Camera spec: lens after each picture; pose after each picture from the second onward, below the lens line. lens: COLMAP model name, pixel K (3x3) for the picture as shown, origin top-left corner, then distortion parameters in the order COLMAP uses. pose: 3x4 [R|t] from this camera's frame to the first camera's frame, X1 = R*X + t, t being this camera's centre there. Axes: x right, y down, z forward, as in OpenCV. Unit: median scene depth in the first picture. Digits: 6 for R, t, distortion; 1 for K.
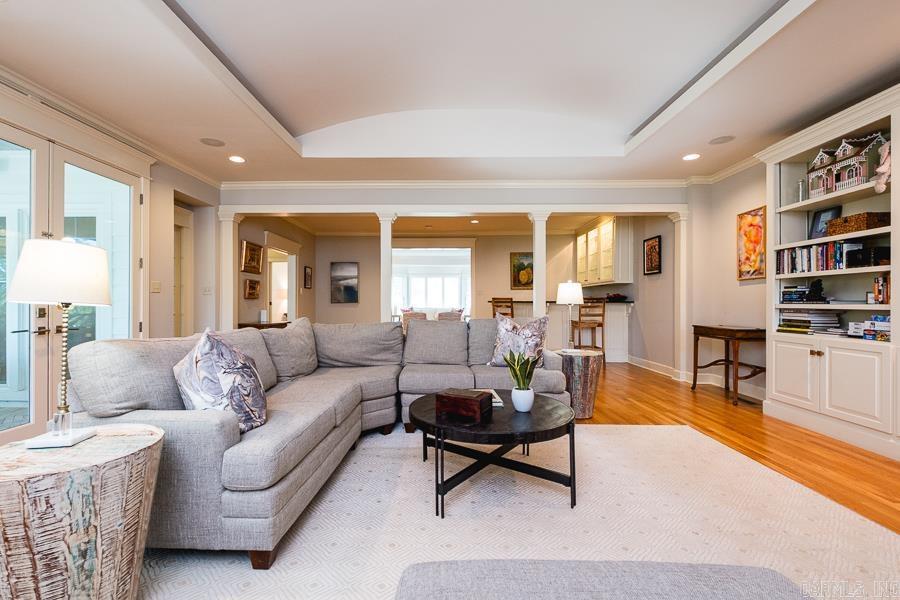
lens RADIAL K [[388.3, 0, 446.8], [0, 388.3, 302.4], [0, 0, 1]] dist [0.004171, -0.004999]
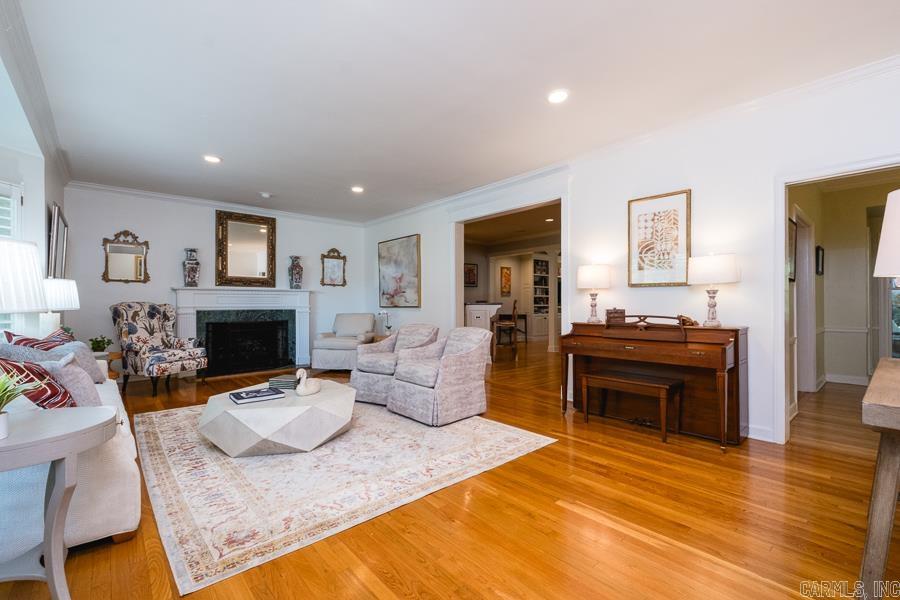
lens RADIAL K [[388.3, 0, 440.4], [0, 388.3, 297.1], [0, 0, 1]] dist [0.004171, -0.004999]
pose [[-0.647032, 0.014293, 0.762329, -0.855515], [0.000166, 0.999827, -0.018605, -0.001104], [-0.762463, -0.011911, -0.646923, 3.020641]]
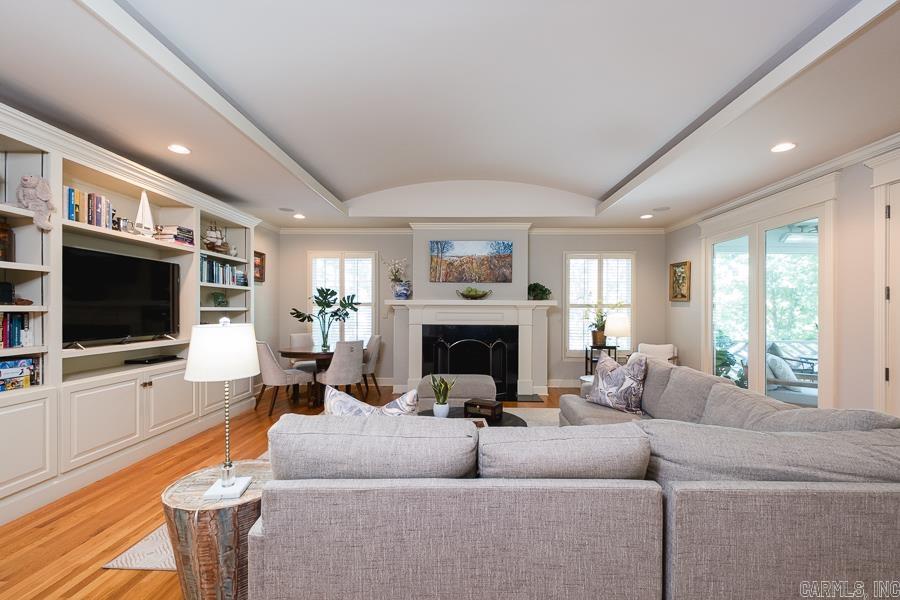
lens RADIAL K [[388.3, 0, 453.3], [0, 388.3, 307.1], [0, 0, 1]] dist [0.004171, -0.004999]
pose [[-0.999850, -0.004576, 0.016676, 0.068062], [-0.004691, 0.999965, -0.006863, -0.057937], [-0.016644, -0.006940, -0.999837, 1.237356]]
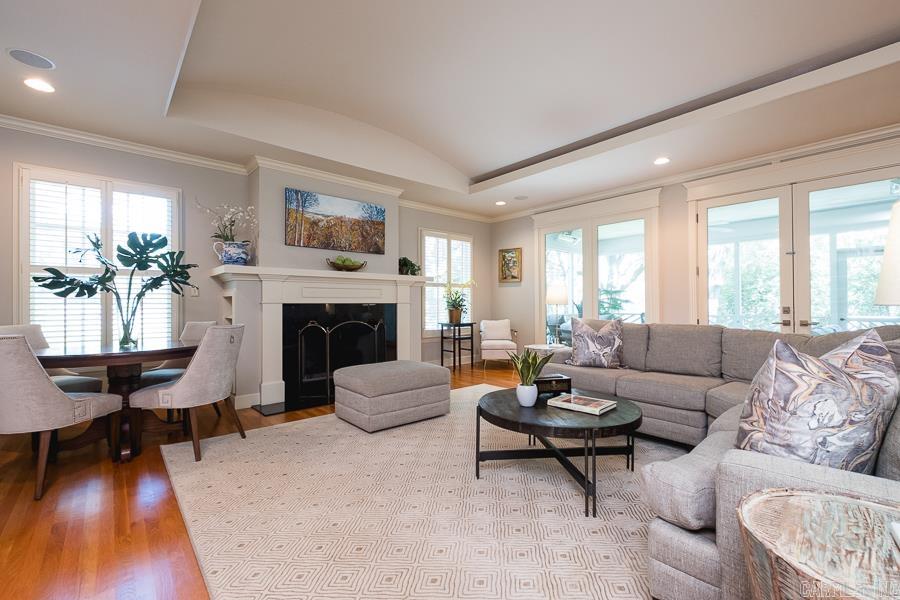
lens RADIAL K [[388.3, 0, 451.4], [0, 388.3, 298.9], [0, 0, 1]] dist [0.004171, -0.004999]
pose [[-0.744152, -0.006545, -0.667978, 0.546569], [0.004143, 0.999888, -0.014412, 0.001054], [0.667997, -0.013492, -0.744041, 0.859474]]
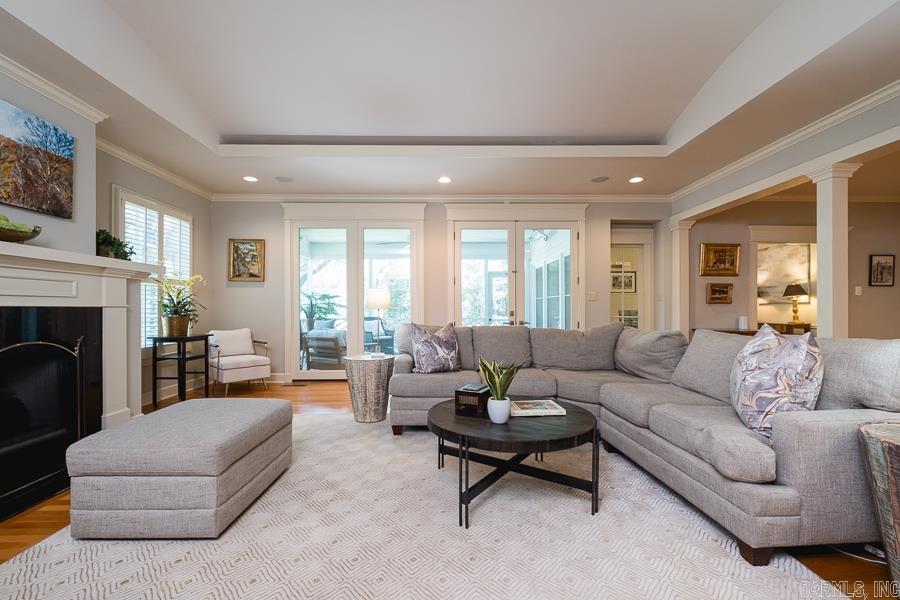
lens RADIAL K [[388.3, 0, 448.1], [0, 388.3, 307.7], [0, 0, 1]] dist [0.004171, -0.004999]
pose [[0.025383, -0.002363, -0.999675, 0.585169], [0.002999, 0.999993, -0.002287, 0.001589], [0.999673, -0.002940, 0.025390, 0.445794]]
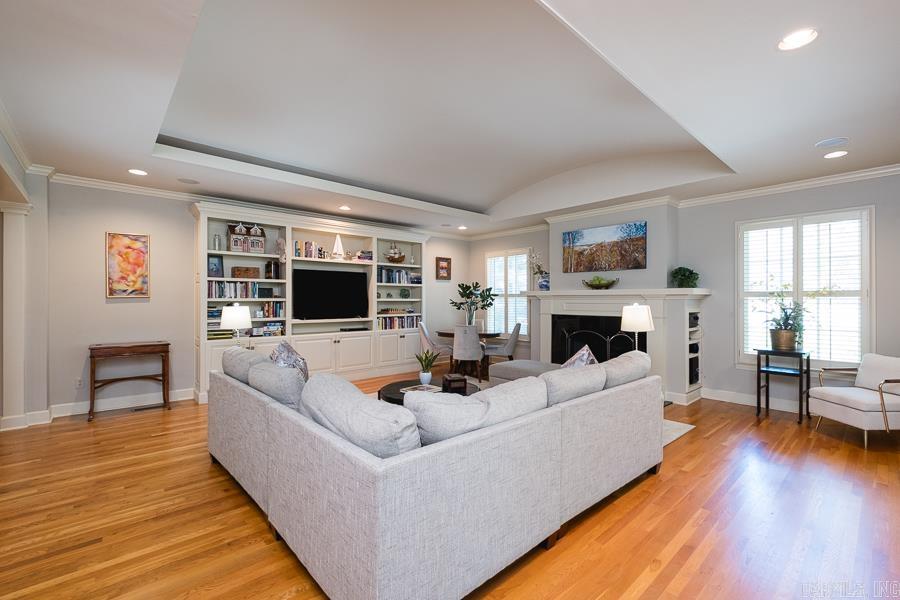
lens RADIAL K [[388.3, 0, 451.0], [0, 388.3, 299.4], [0, 0, 1]] dist [0.004171, -0.004999]
pose [[-0.671248, -0.000389, 0.741233, -0.633849], [-0.001538, 0.999998, -0.000869, -0.057896], [-0.741231, -0.001724, -0.671248, 1.100152]]
